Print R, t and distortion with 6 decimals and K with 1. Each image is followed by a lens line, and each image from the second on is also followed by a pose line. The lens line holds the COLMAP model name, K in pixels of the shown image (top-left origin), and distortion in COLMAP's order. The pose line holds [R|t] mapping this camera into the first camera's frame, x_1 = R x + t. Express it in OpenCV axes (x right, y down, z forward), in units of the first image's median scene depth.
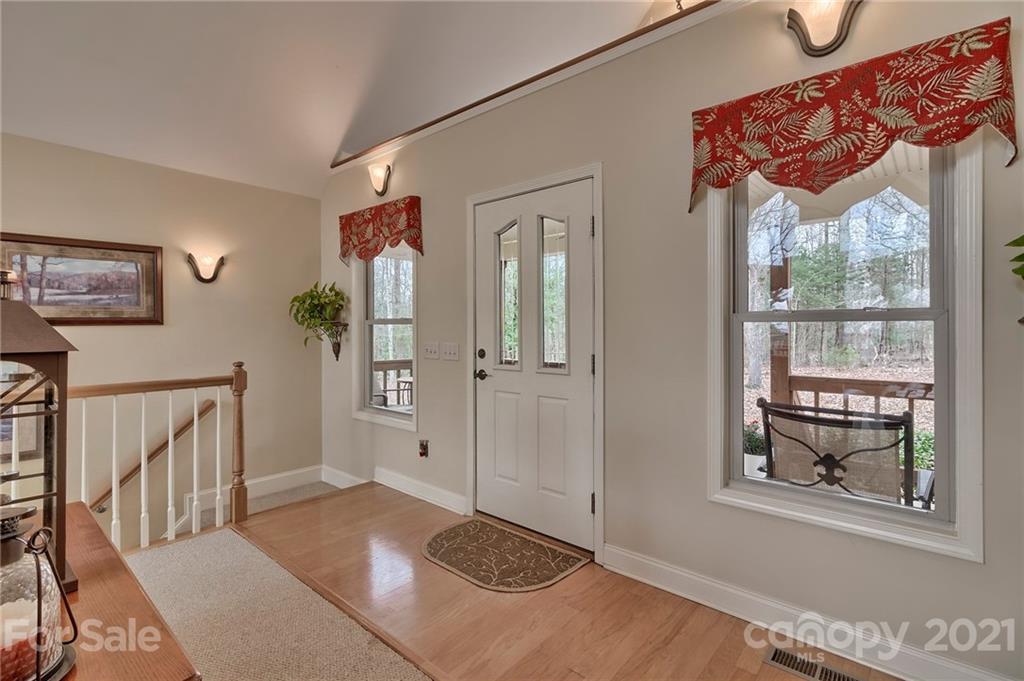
lens RADIAL K [[476.3, 0, 511.0], [0, 476.3, 323.6], [0, 0, 1]] dist [0.002245, 0.000376]
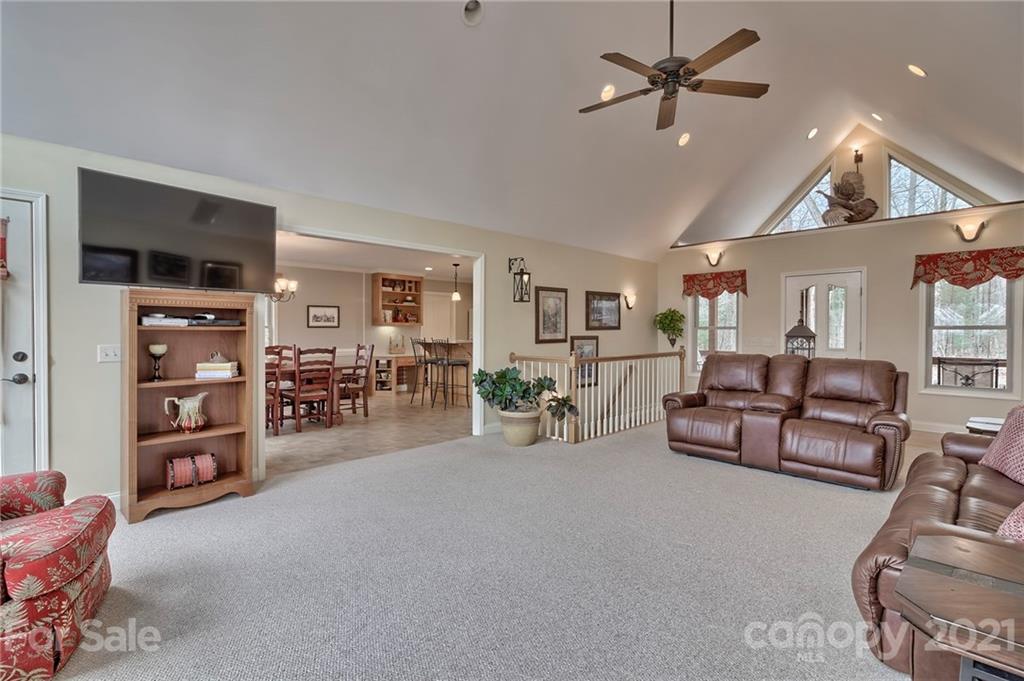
lens RADIAL K [[470.9, 0, 511.8], [0, 470.9, 334.7], [0, 0, 1]] dist [0.003021, 0.000215]
pose [[0.997143, 0.004518, -0.075402, -1.488288], [-0.003406, 0.999884, 0.014867, -0.005287], [0.075460, -0.014567, 0.997042, -1.641137]]
